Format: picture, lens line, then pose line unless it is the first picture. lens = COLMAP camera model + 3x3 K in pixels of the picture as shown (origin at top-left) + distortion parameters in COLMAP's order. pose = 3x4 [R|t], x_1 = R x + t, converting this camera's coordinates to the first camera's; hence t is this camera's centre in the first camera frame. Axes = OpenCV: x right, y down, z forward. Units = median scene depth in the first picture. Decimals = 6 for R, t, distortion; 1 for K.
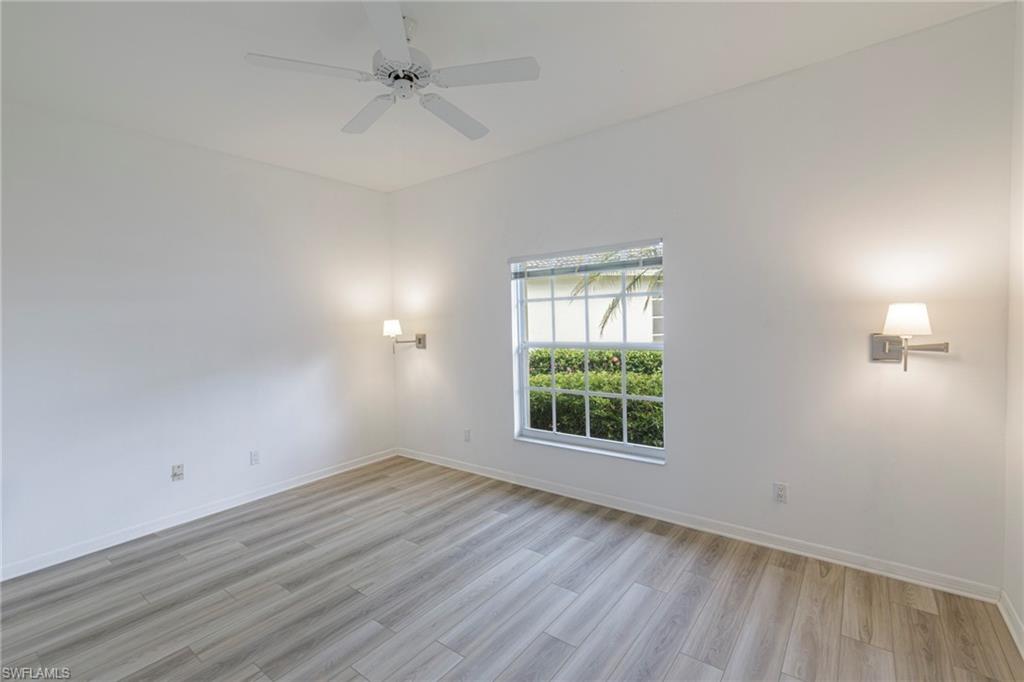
lens RADIAL K [[477.2, 0, 517.7], [0, 477.2, 338.5], [0, 0, 1]] dist [0.008497, 0.002510]
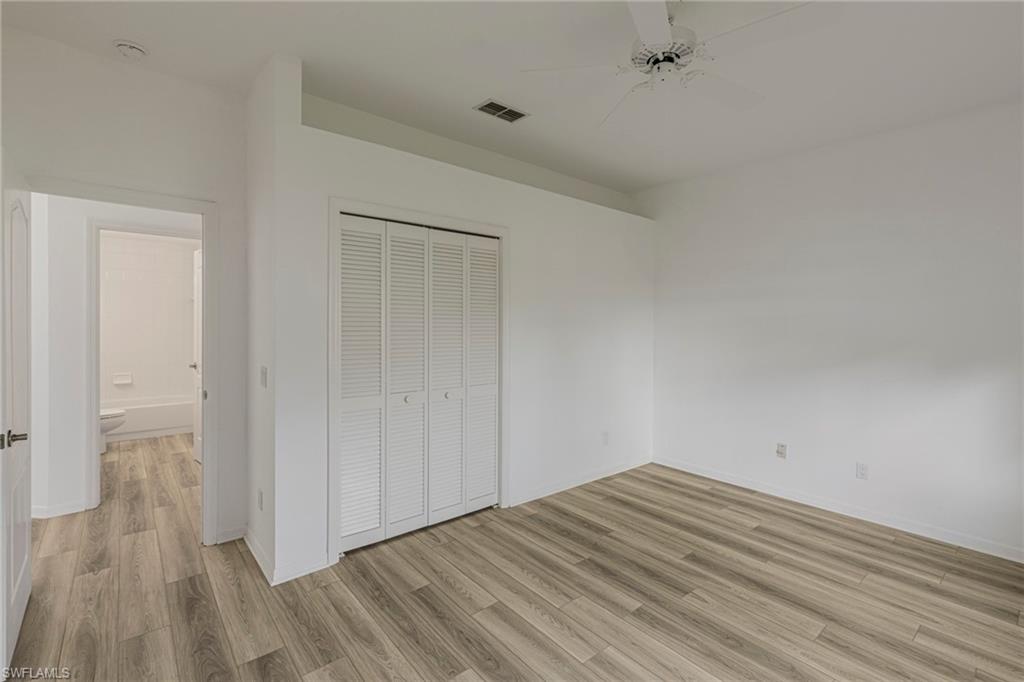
lens RADIAL K [[477.2, 0, 518.7], [0, 477.2, 336.4], [0, 0, 1]] dist [0.008497, 0.002510]
pose [[-0.245038, 0.055588, -0.967919, 0.620424], [-0.046300, 0.996545, 0.068953, -0.043811], [0.968407, 0.061711, -0.241618, 0.800882]]
